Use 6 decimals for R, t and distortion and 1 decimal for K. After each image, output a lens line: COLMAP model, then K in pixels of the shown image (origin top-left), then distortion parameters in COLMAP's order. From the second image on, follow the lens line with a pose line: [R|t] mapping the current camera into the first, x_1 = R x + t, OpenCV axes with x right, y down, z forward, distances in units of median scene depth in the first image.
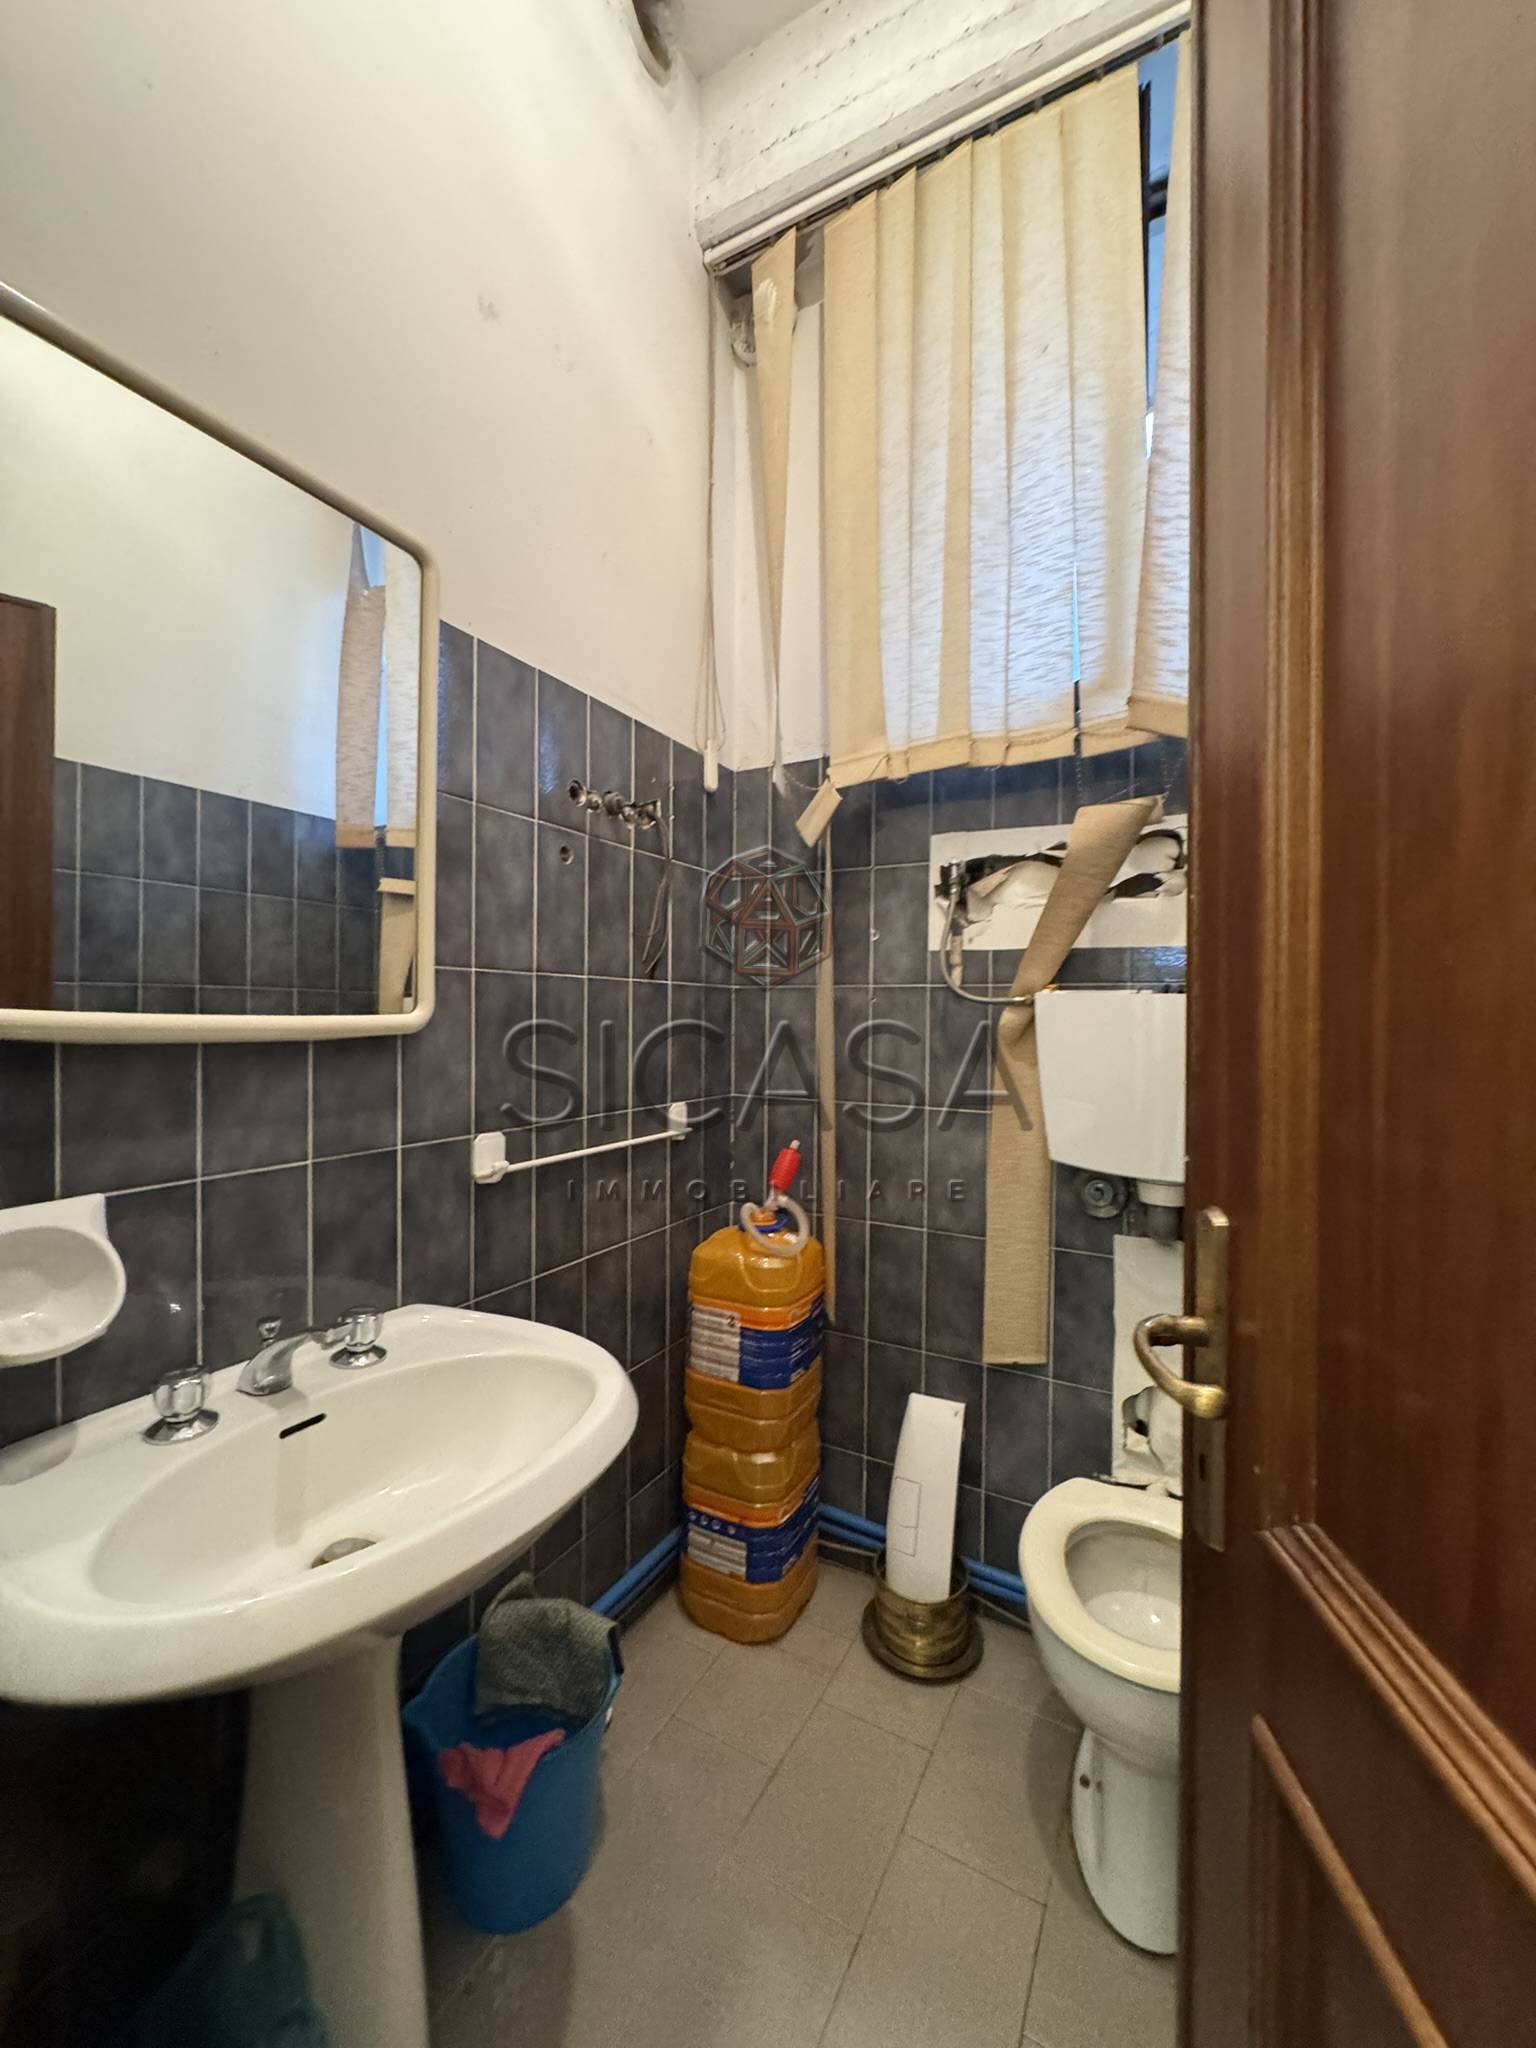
lens RADIAL K [[815.3, 0, 768.0], [0, 815.3, 1024.0], [0, 0, 1]] dist [-0.003610, 0.000671]
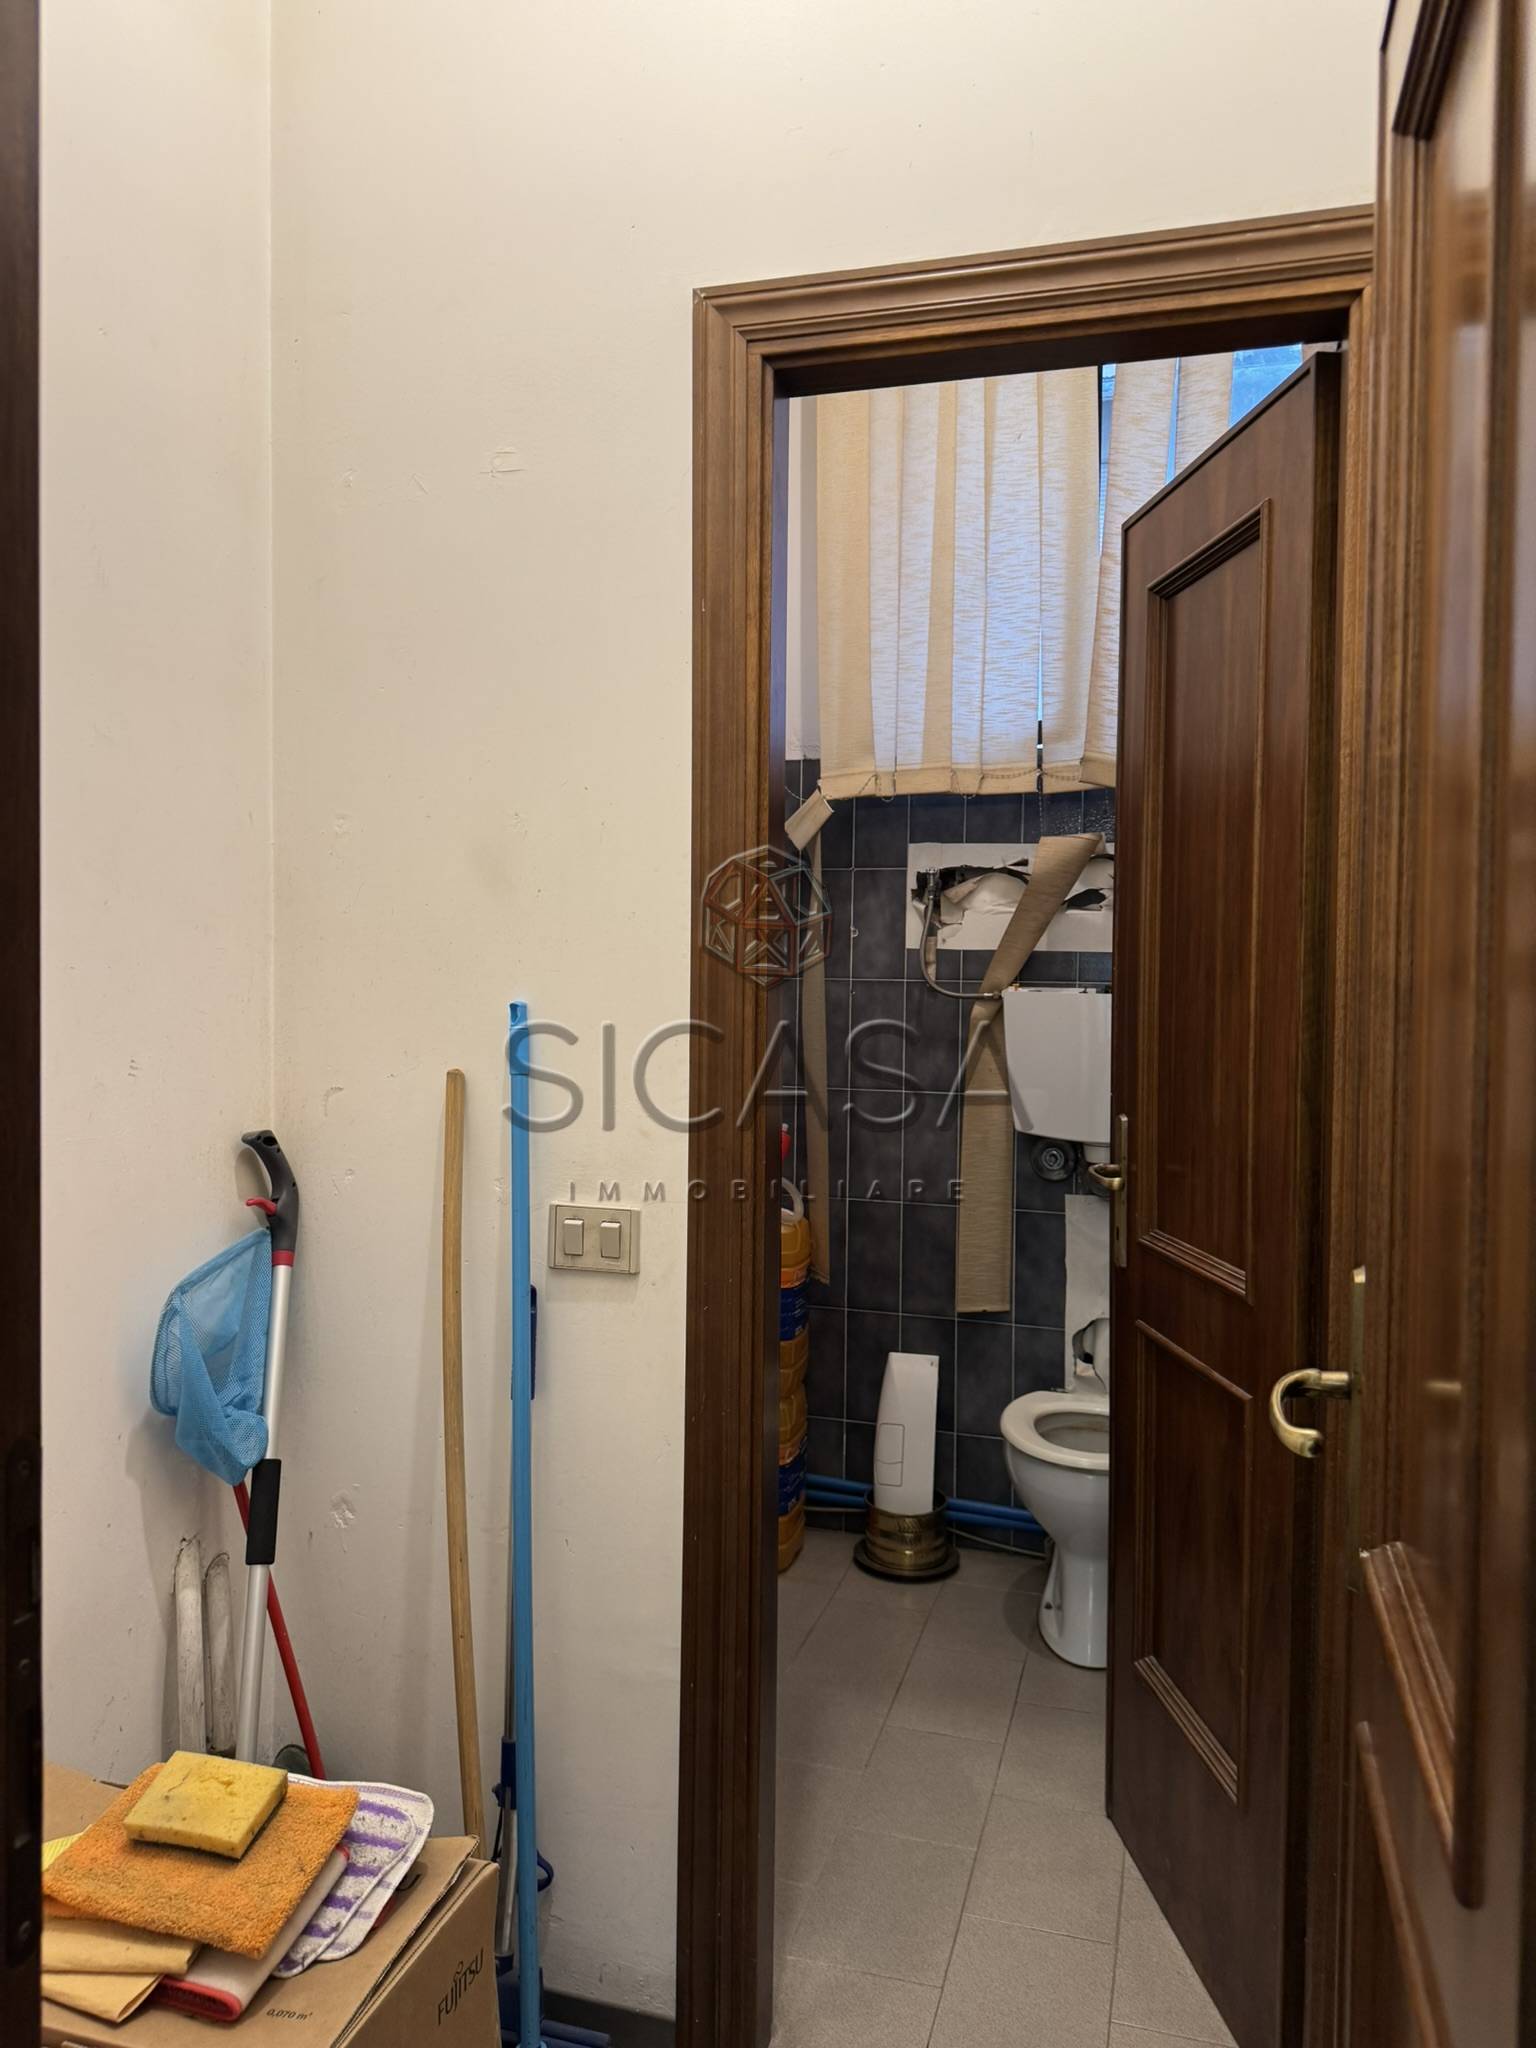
lens RADIAL K [[1426.3, 0, 768.0], [0, 1426.3, 1024.0], [0, 0, 1]] dist [0.172923, -0.339816]
pose [[0.979363, -0.000862, 0.202107, -0.414962], [-0.002886, 0.999829, 0.018250, -0.025598], [-0.202088, -0.018457, 0.979193, -0.942716]]
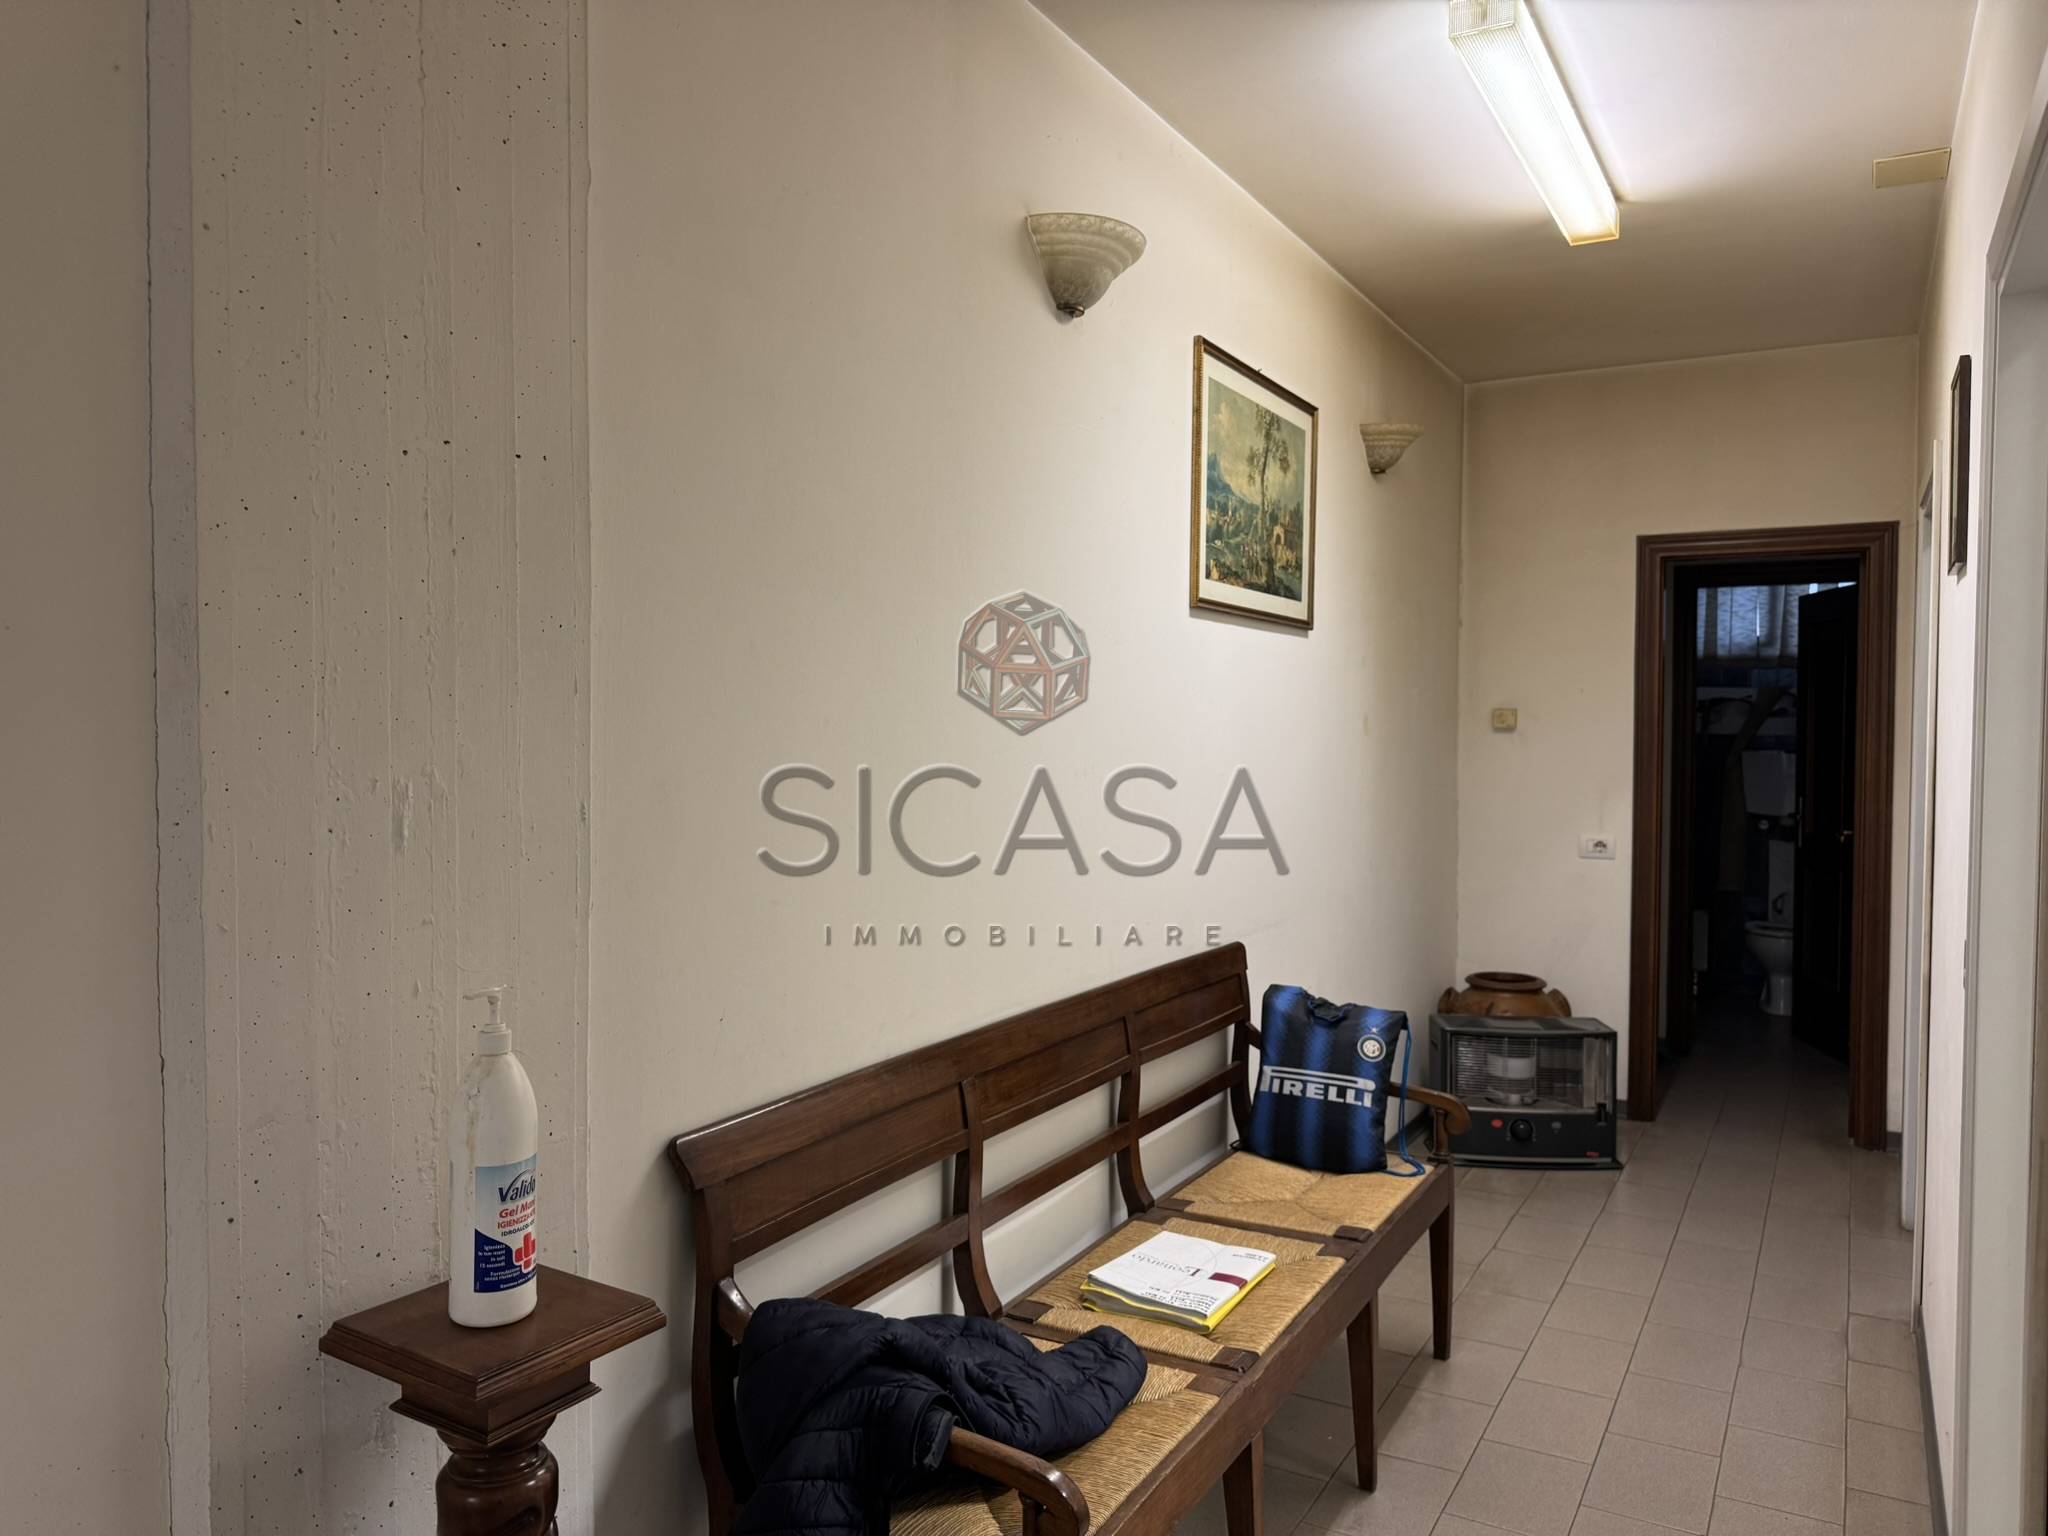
lens RADIAL K [[1426.3, 0, 1024.0], [0, 1426.3, 768.0], [0, 0, 1]] dist [0.172923, -0.339816]
pose [[0.999533, 0.000635, -0.030564, -1.897875], [-0.000113, 0.999854, 0.017068, -0.065353], [0.030570, -0.017057, 0.999387, -3.903103]]
